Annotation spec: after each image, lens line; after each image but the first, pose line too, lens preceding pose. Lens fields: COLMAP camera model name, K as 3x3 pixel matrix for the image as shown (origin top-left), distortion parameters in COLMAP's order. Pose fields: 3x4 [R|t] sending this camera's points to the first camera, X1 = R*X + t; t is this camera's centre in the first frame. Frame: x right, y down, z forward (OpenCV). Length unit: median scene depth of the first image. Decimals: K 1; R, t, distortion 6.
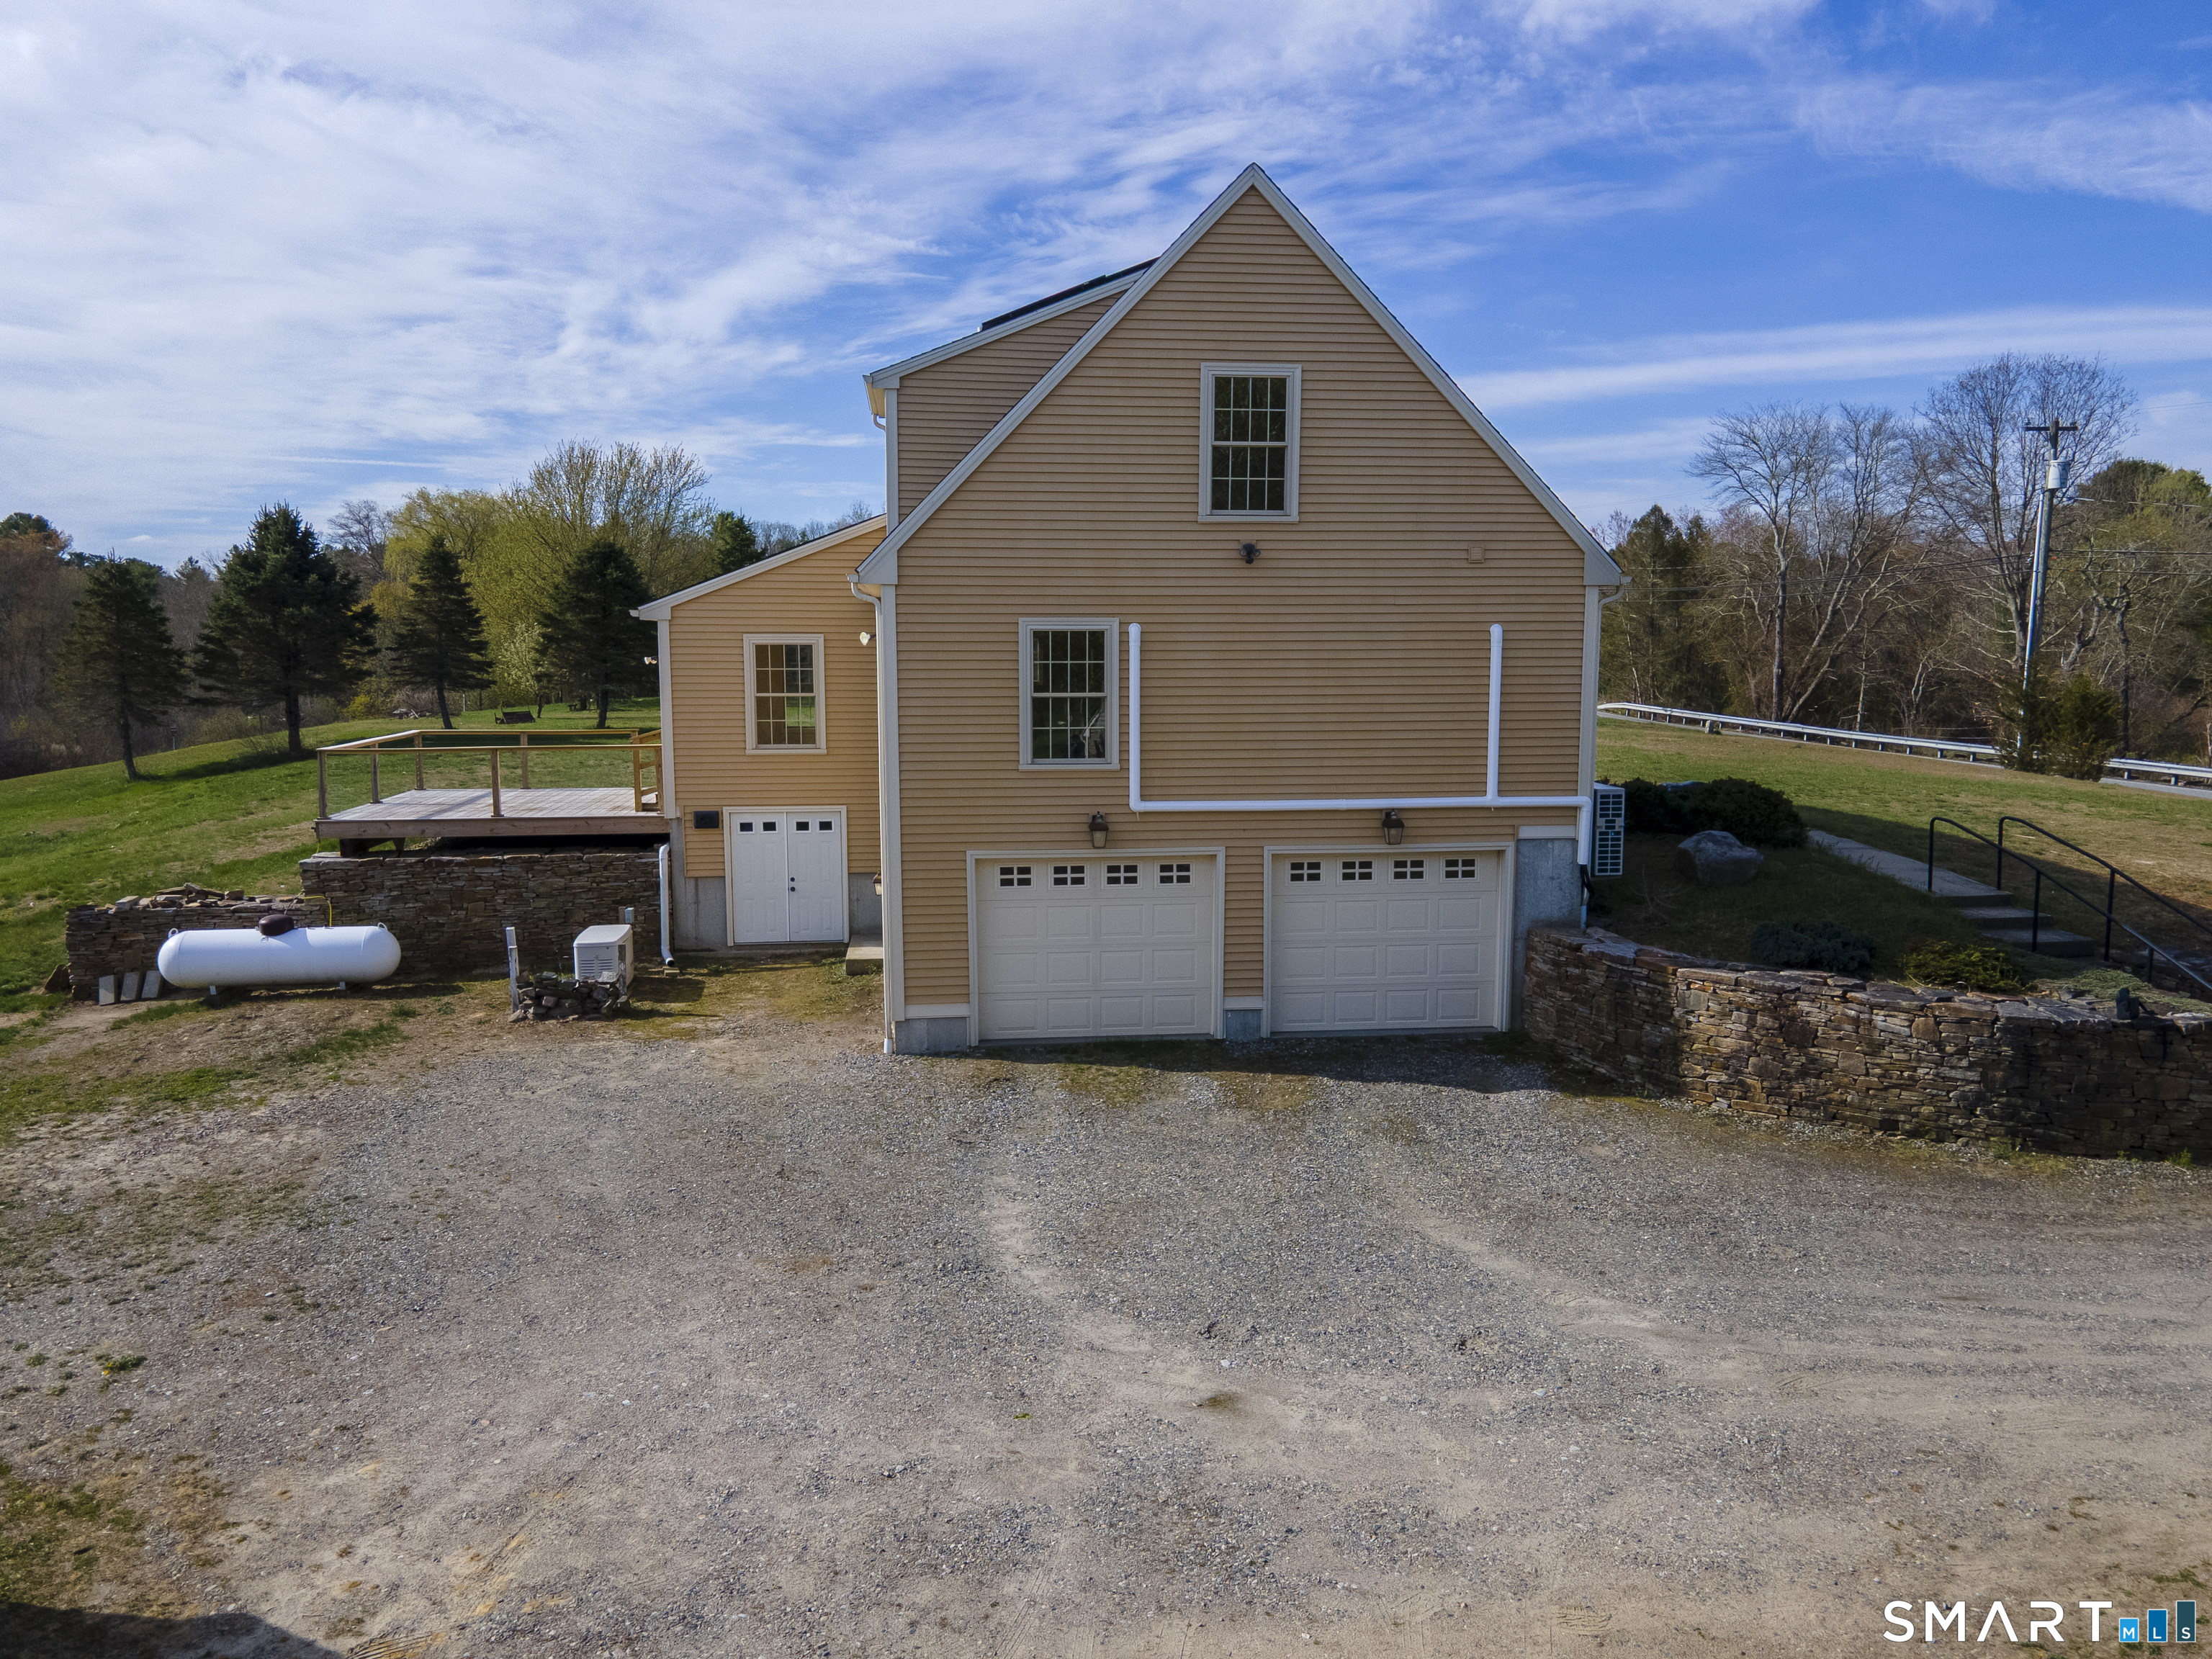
lens RADIAL K [[1601.7, 0, 1100.3], [0, 1601.7, 823.7], [0, 0, 1]] dist [0.040070, 0.002064]
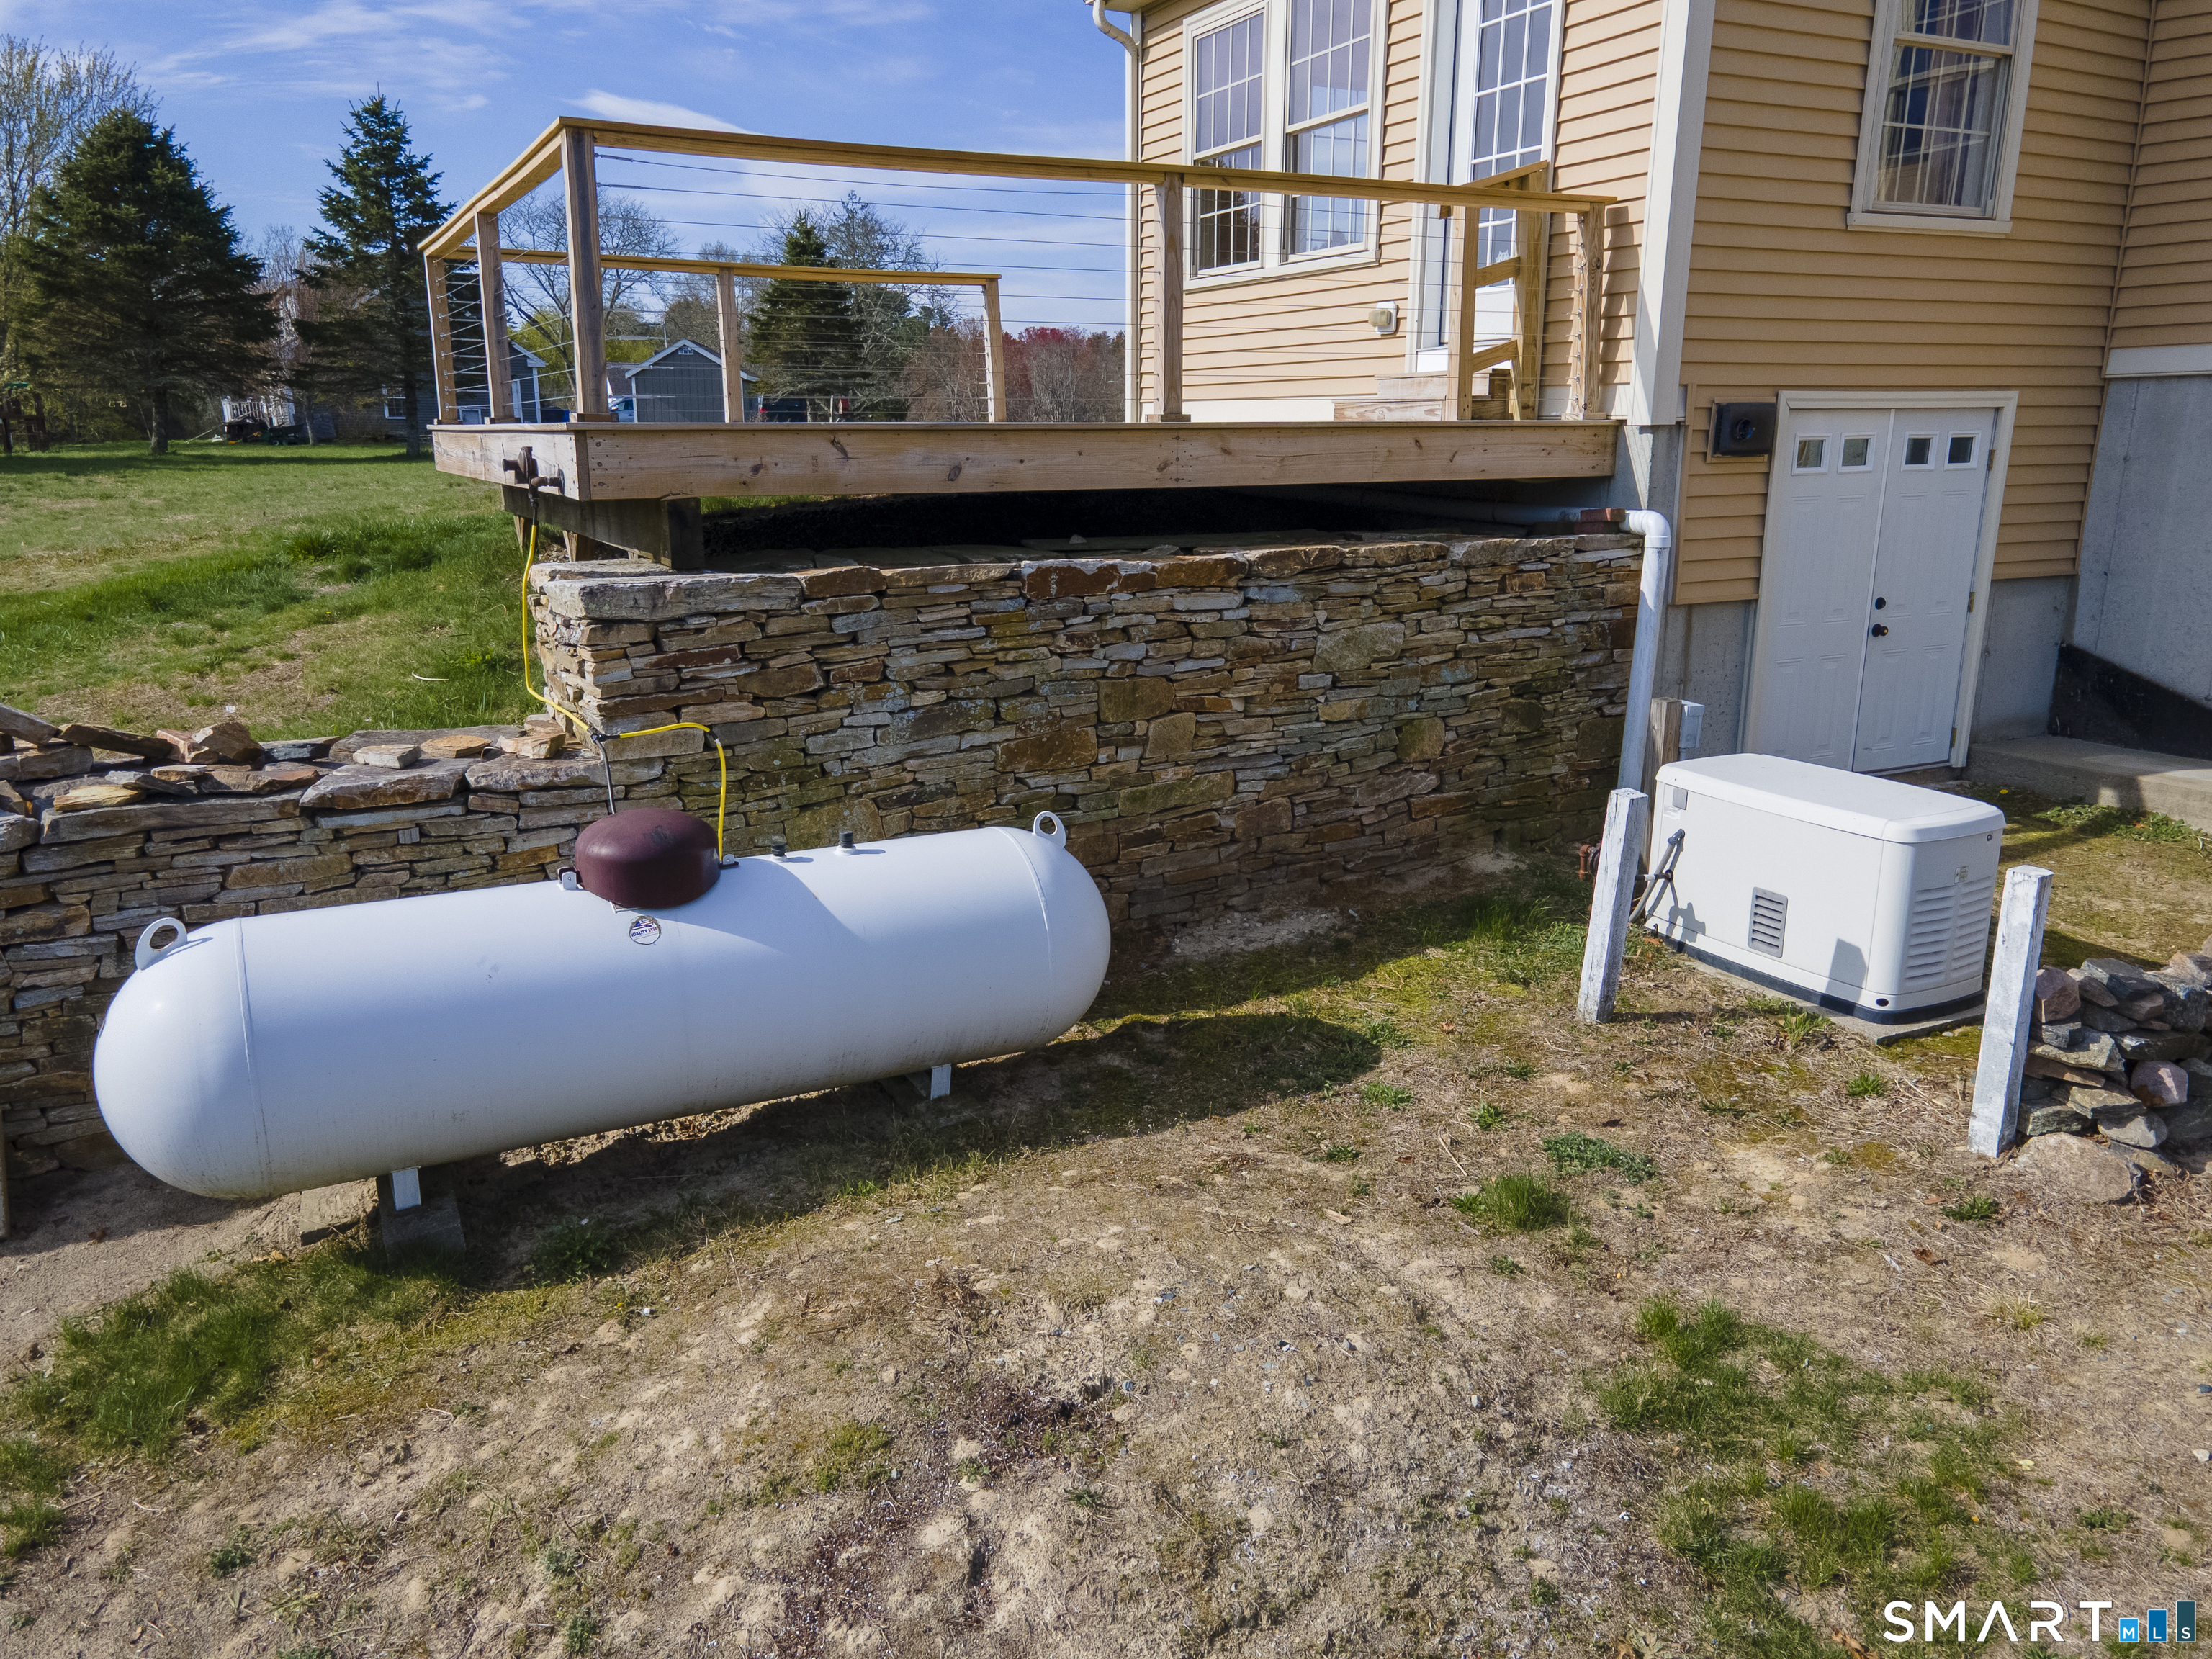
lens RADIAL K [[1601.7, 0, 1100.3], [0, 1601.7, 823.7], [0, 0, 1]] dist [0.040070, 0.002064]
pose [[0.934291, -0.084307, 0.346399, -0.499323], [0.041361, 0.990708, 0.129564, 0.030178], [-0.354104, -0.106723, 0.929097, 0.731808]]
